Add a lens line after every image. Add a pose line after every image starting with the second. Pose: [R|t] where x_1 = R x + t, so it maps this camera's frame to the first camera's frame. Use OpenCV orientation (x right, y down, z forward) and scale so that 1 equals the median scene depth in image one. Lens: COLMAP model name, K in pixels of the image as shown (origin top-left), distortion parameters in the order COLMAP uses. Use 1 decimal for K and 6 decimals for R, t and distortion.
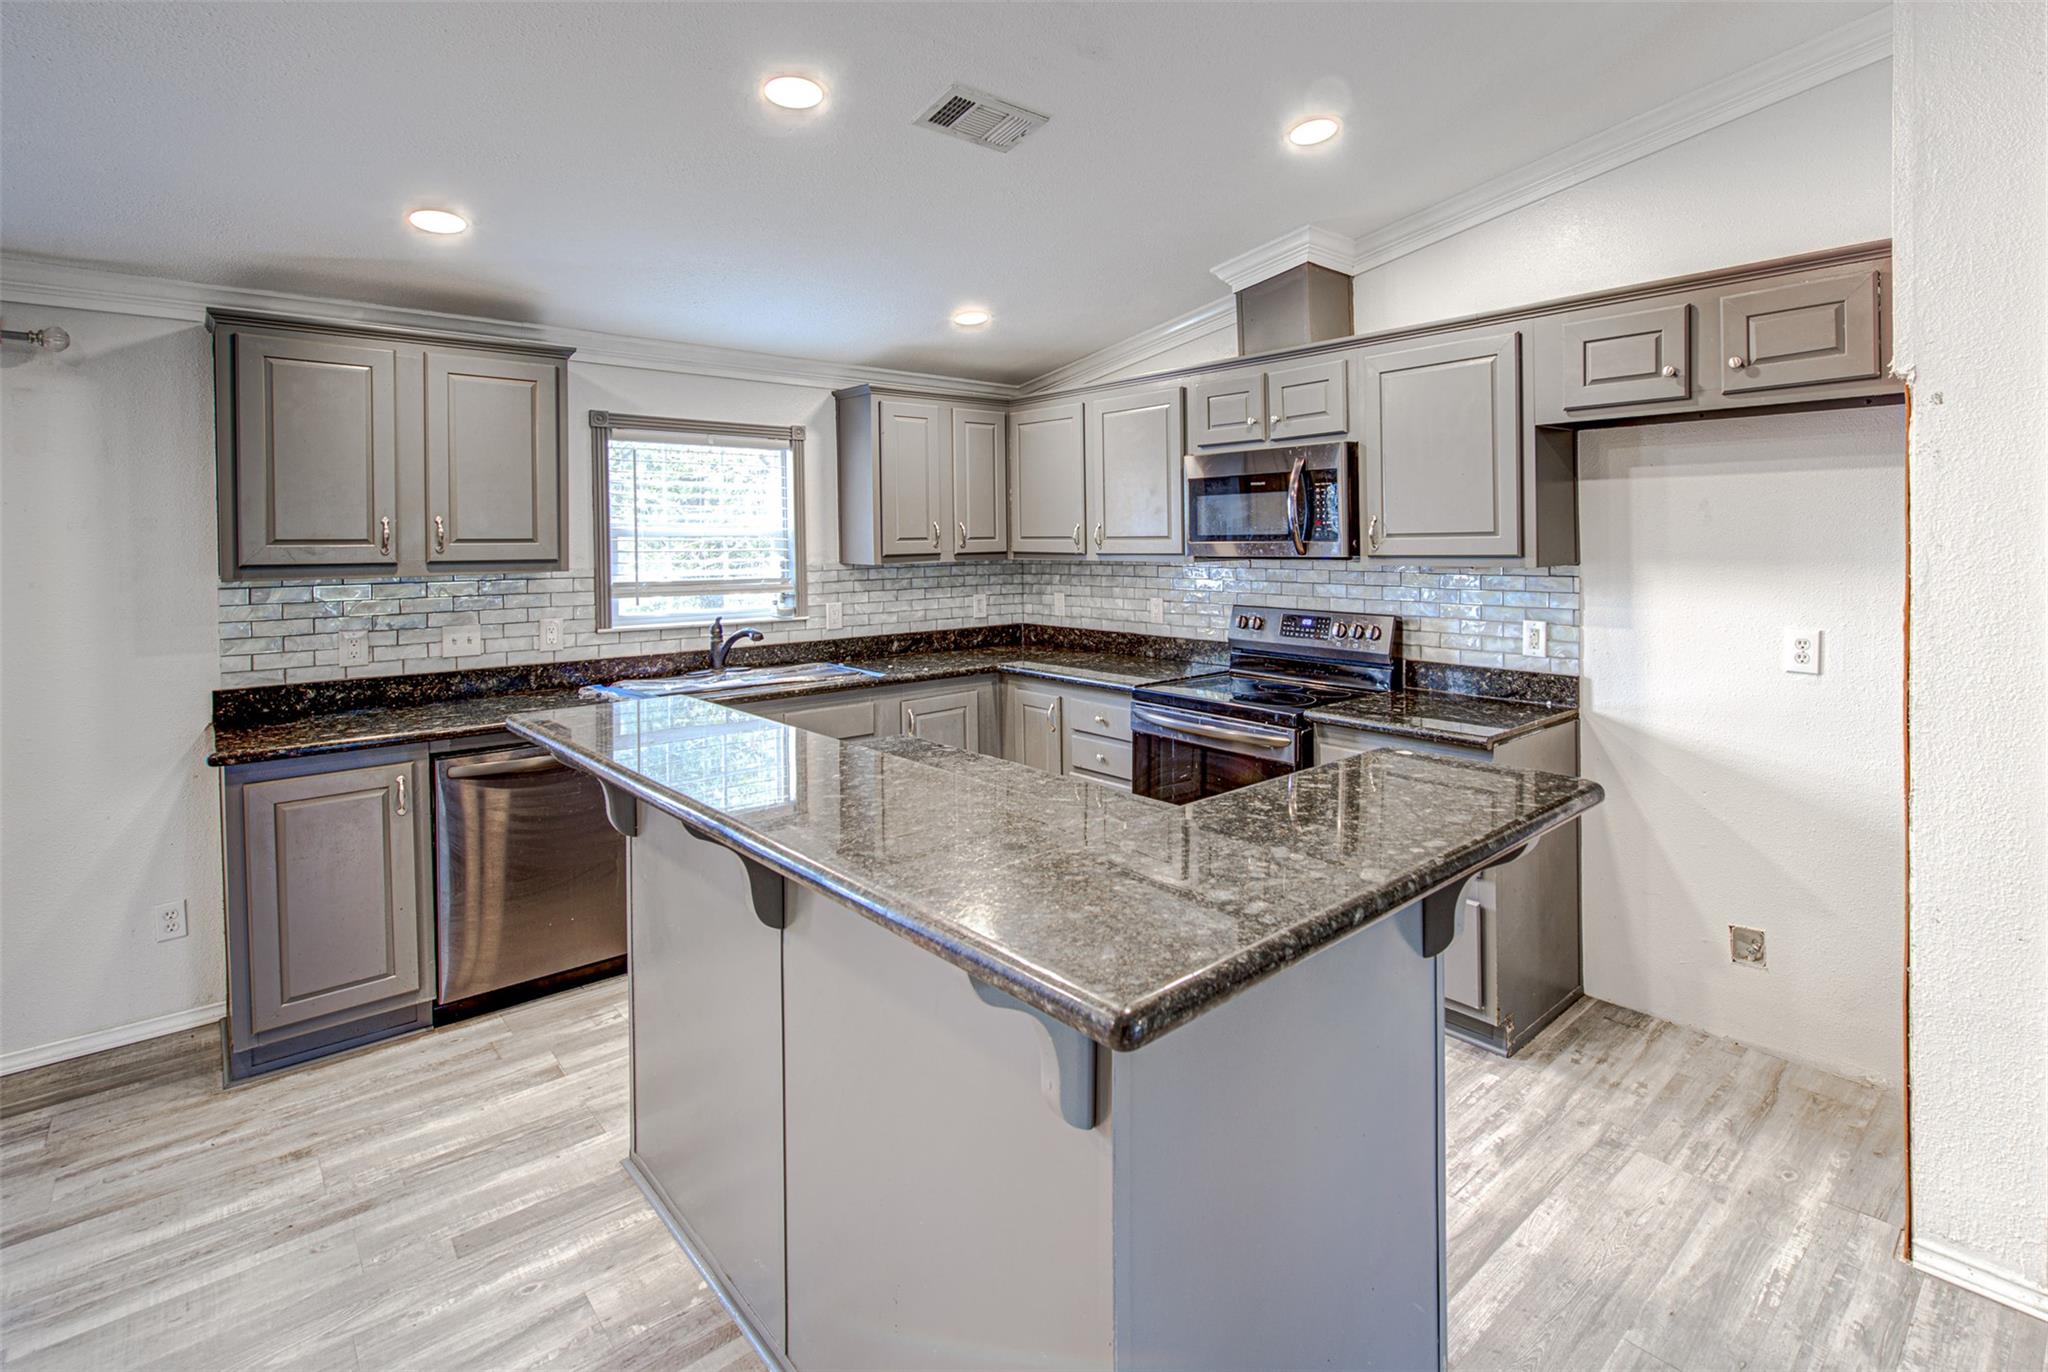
lens RADIAL K [[1001.4, 0, 1024.0], [0, 1001.4, 686.0], [0, 0, 1]] dist [-0.000890, -0.000265]
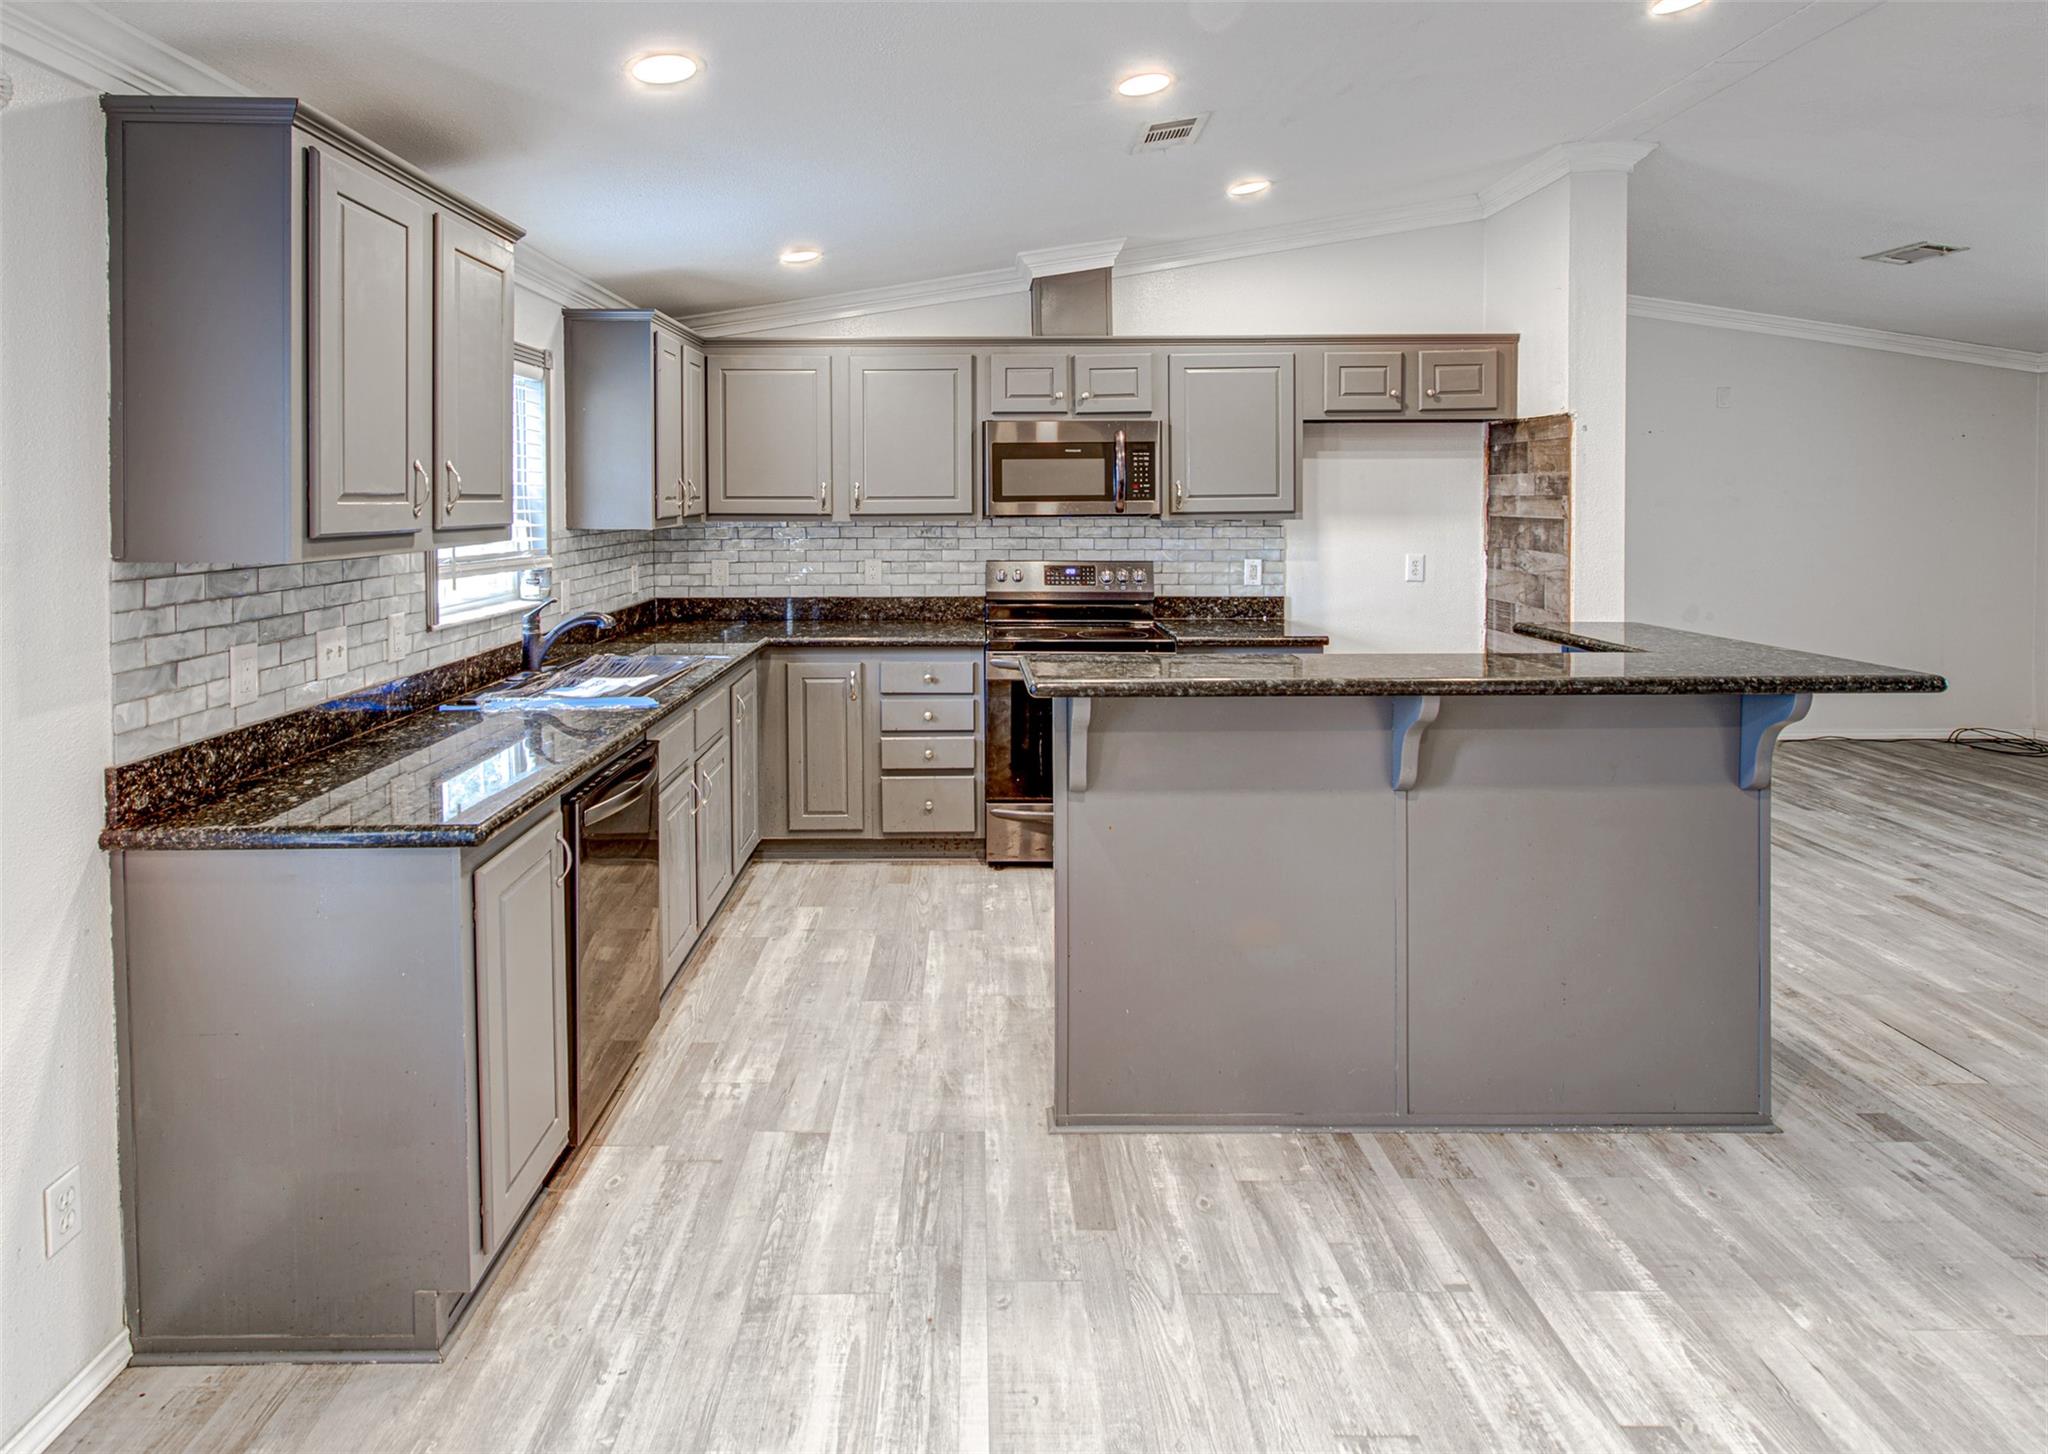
lens RADIAL K [[1136.3, 0, 1022.2], [0, 1136.3, 708.6], [0, 0, 1]] dist [-0.000833, 0.000412]
pose [[0.653972, -0.132674, 0.744794, -0.876692], [0.108861, 0.990759, 0.080903, -0.021850], [-0.748645, 0.028171, 0.662372, 0.199898]]
